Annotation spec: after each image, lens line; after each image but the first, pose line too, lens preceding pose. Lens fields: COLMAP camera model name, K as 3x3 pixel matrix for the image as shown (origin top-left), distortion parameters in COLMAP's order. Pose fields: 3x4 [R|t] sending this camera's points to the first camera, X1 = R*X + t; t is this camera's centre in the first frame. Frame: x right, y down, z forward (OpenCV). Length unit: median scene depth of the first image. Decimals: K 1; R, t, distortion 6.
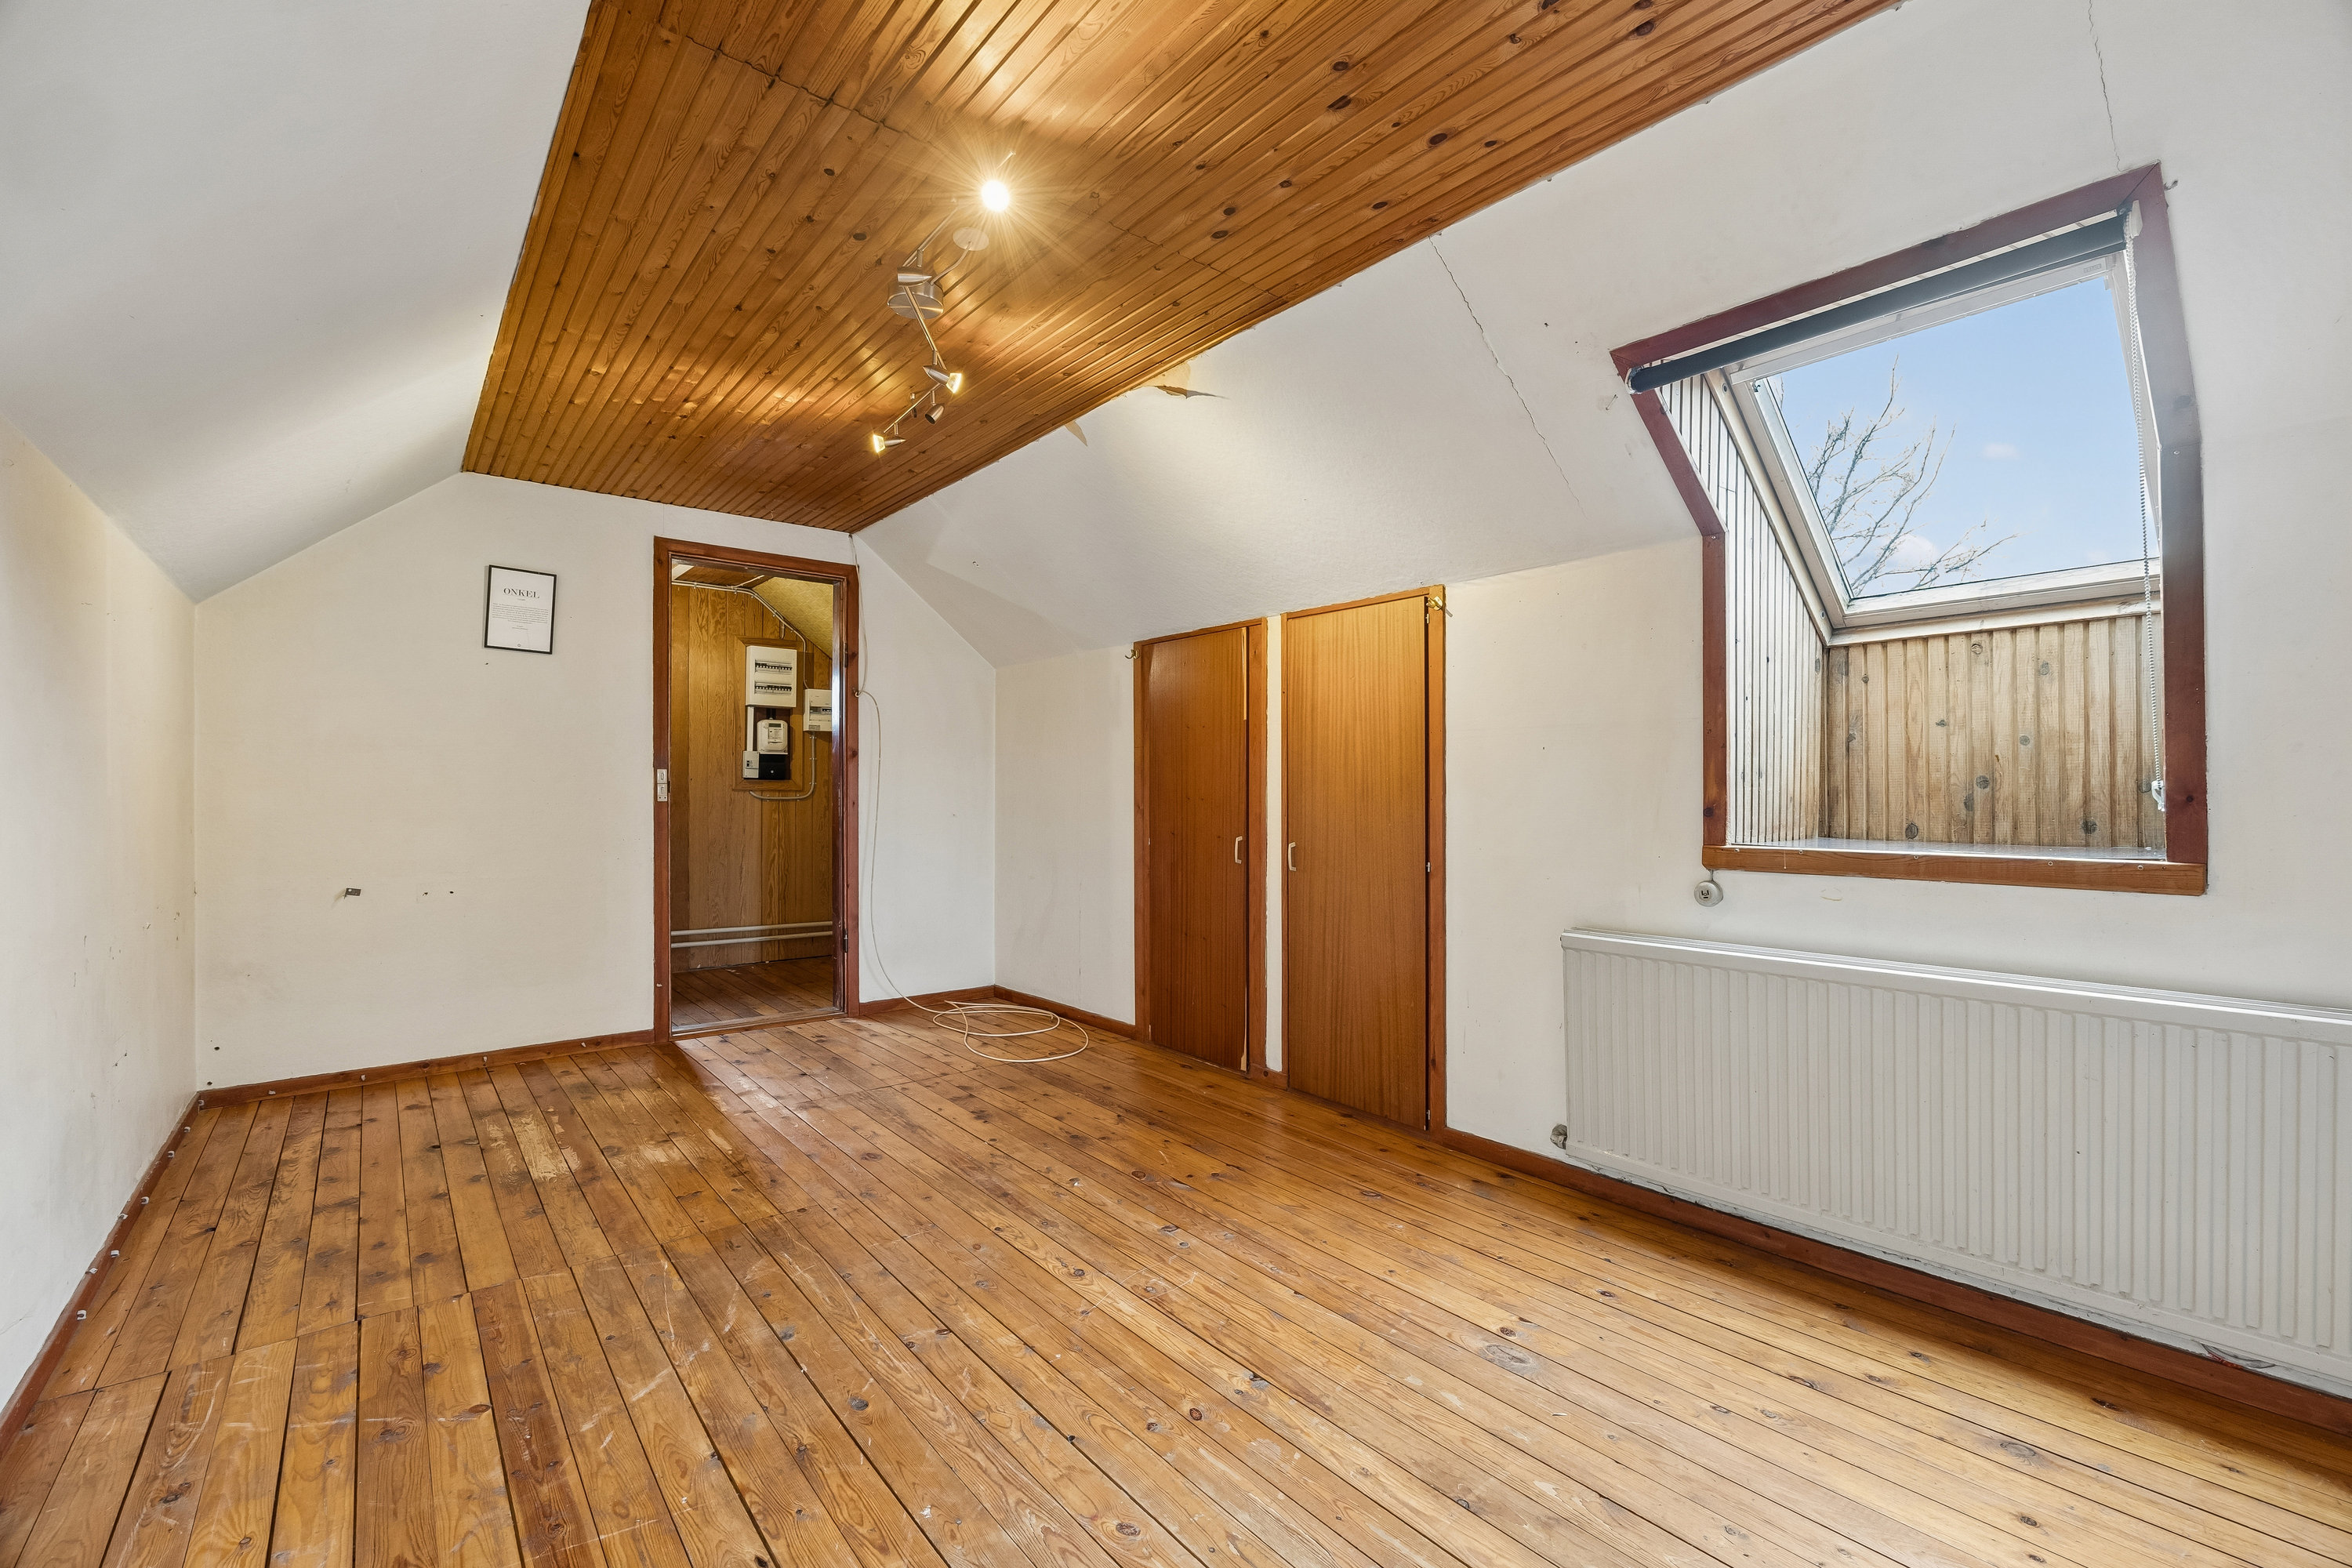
lens RADIAL K [[1024.0, 0, 1190.3], [0, 1024.0, 784.7], [0, 0, 1]] dist [-0.014619, 0.000053]
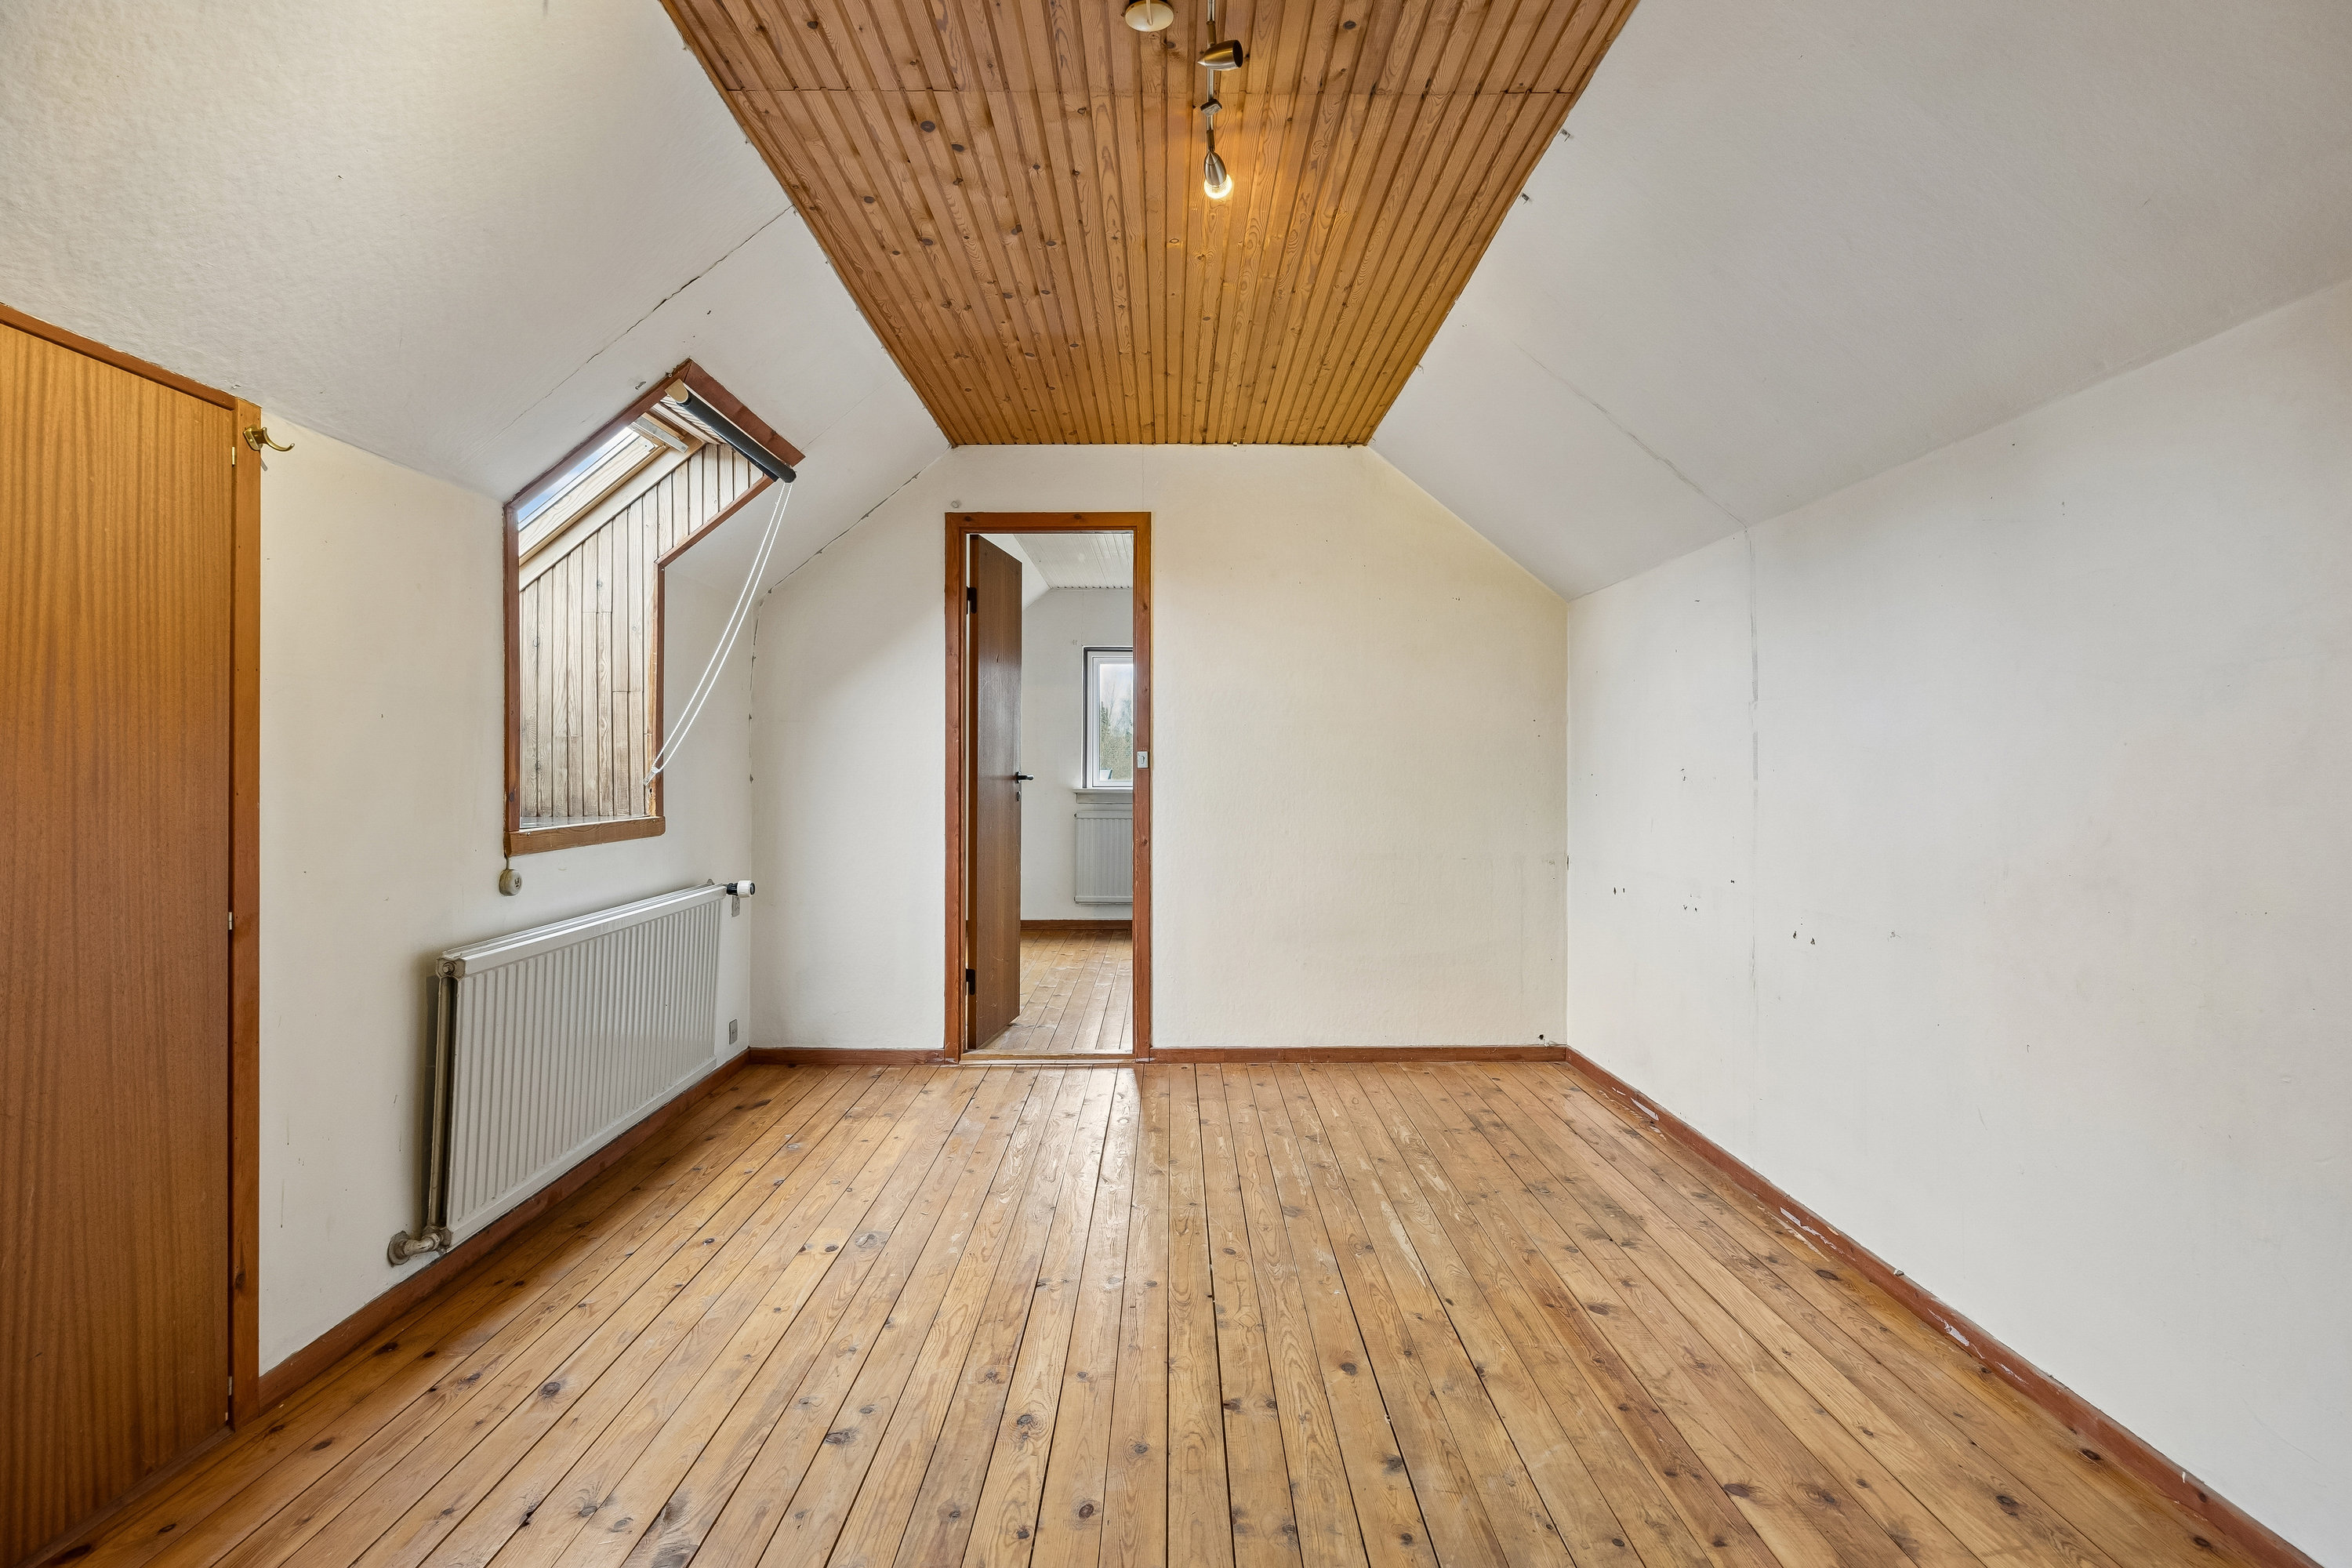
lens RADIAL K [[1283.0, 0, 1181.7], [0, 1283.0, 773.3], [0, 0, 1]] dist [-0.000409, -0.000523]
pose [[-0.790038, -0.000409, 0.613057, -0.831941], [-0.001604, 0.999998, -0.001400, 0.005263], [-0.613055, -0.002089, -0.790037, 1.793798]]
